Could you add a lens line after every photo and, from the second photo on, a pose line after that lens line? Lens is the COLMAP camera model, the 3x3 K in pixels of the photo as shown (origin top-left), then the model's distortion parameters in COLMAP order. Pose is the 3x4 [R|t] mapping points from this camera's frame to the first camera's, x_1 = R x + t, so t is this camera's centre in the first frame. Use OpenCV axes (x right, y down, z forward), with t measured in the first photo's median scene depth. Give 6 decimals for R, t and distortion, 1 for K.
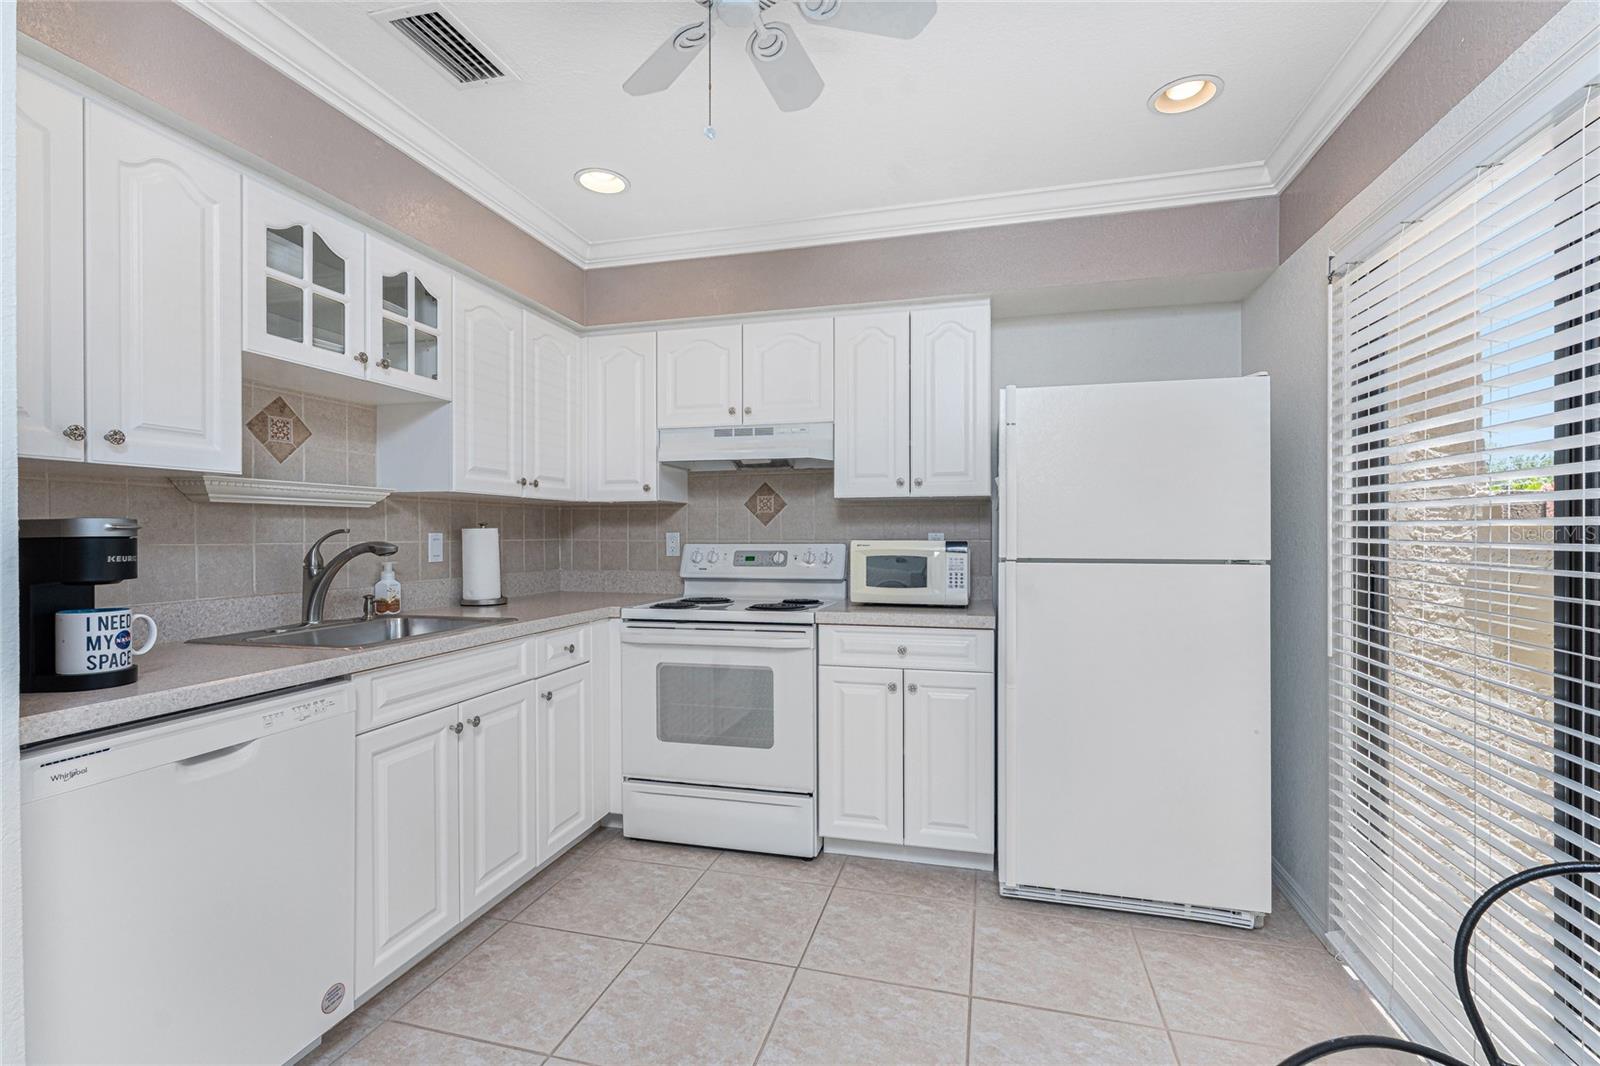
lens RADIAL K [[688.2, 0, 813.2], [0, 688.2, 534.2], [0, 0, 1]] dist [-0.000083, -0.000635]
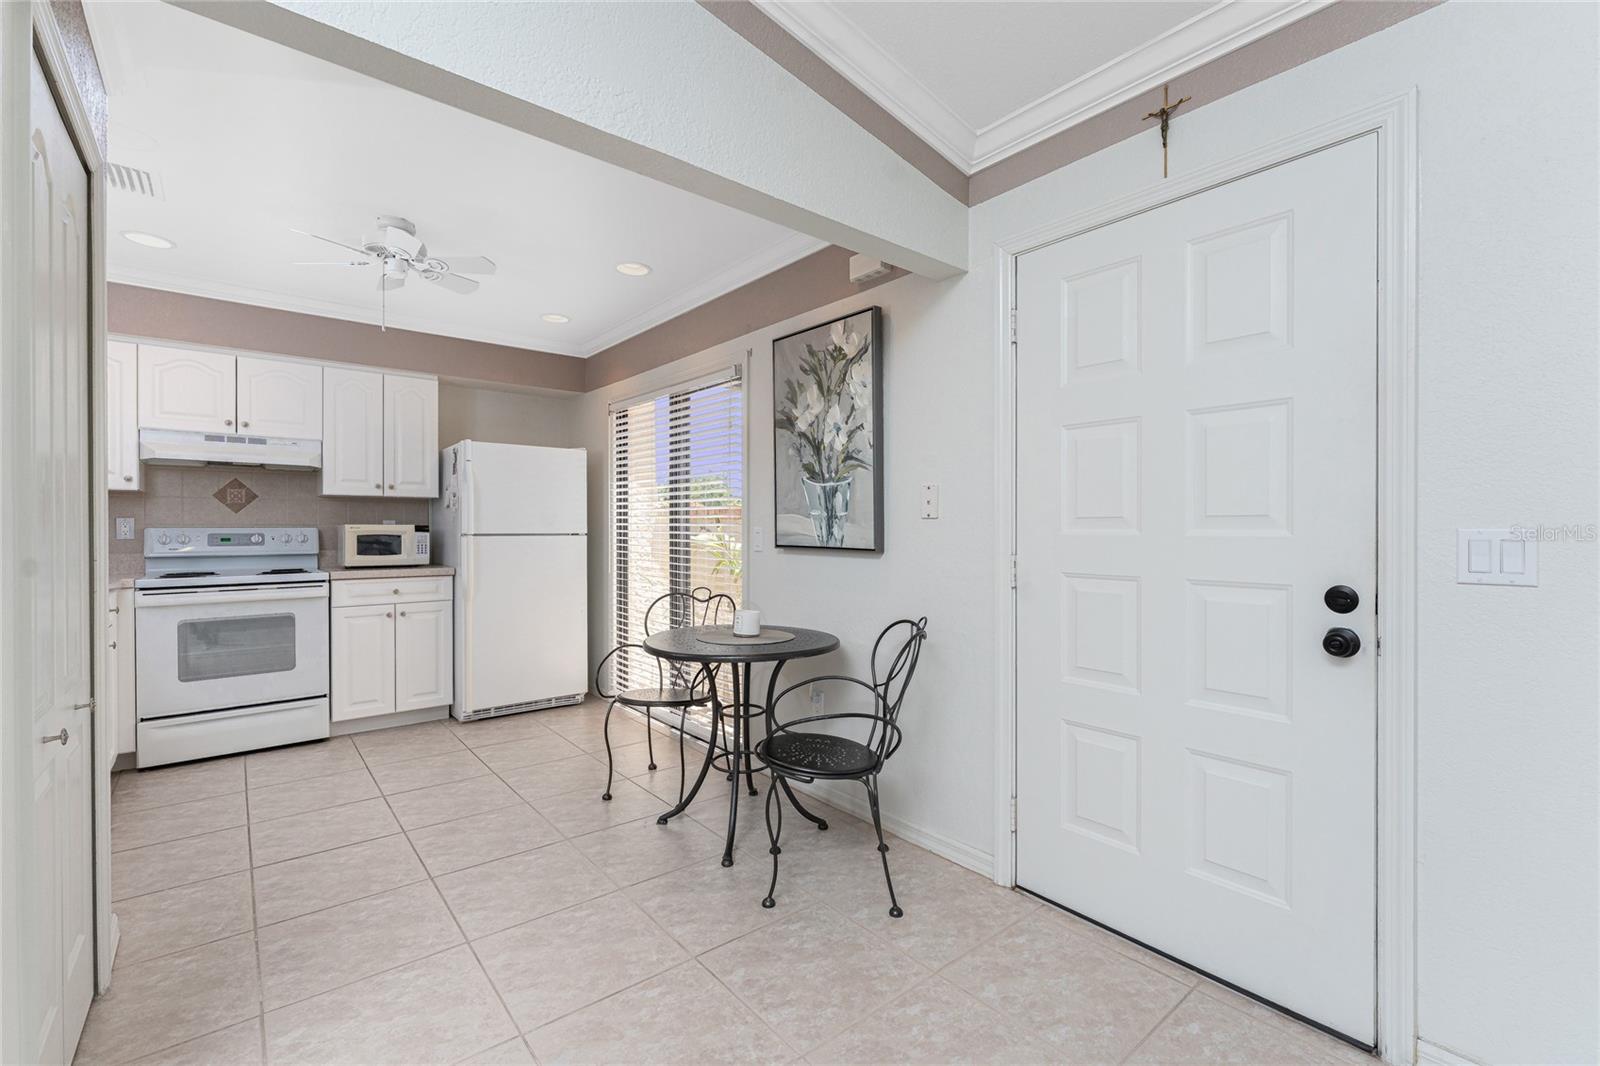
lens RADIAL K [[688.2, 0, 801.0], [0, 688.2, 533.5], [0, 0, 1]] dist [-0.000083, -0.000635]
pose [[0.566636, -0.004045, 0.823958, -0.668992], [-0.000943, 0.999984, 0.005558, 0.020824], [-0.823968, -0.003927, 0.566623, -0.711389]]
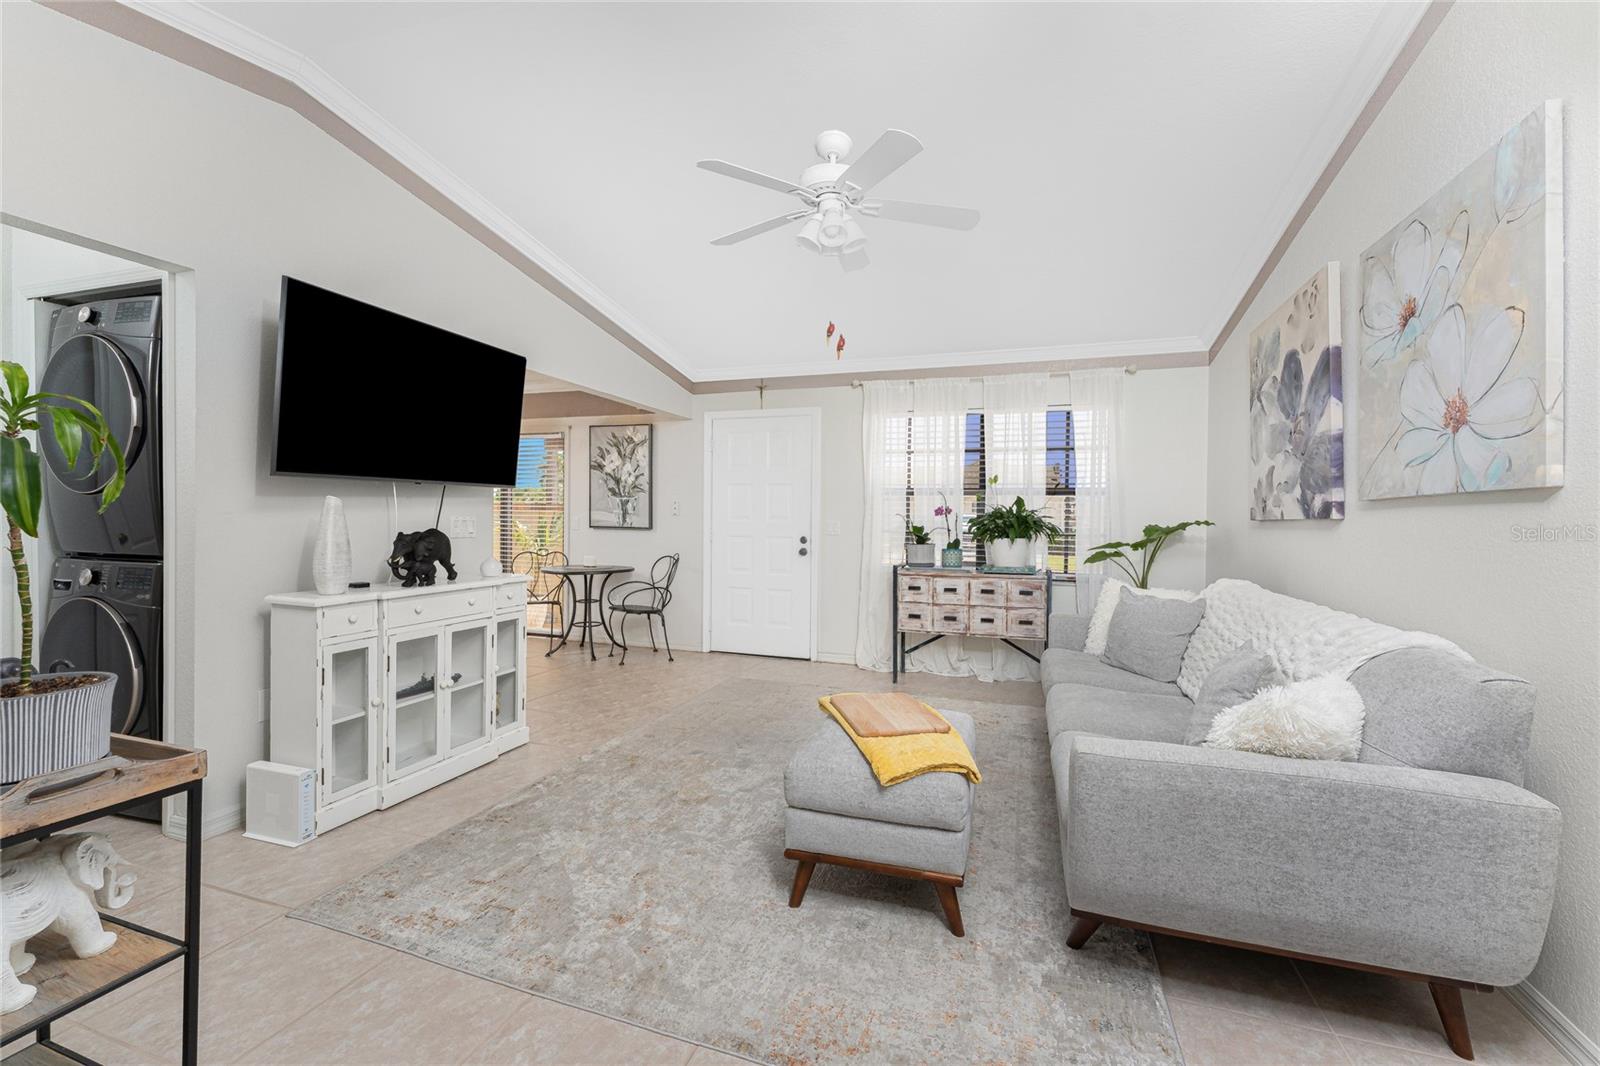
lens RADIAL K [[645.1, 0, 814.1], [0, 645.1, 526.4], [0, 0, 1]] dist [0.020113, 0.000150]
pose [[0.035993, -0.005768, 0.999335, -2.122472], [-0.009917, 0.999932, 0.006129, 0.026311], [-0.999303, -0.010131, 0.035933, -0.889747]]
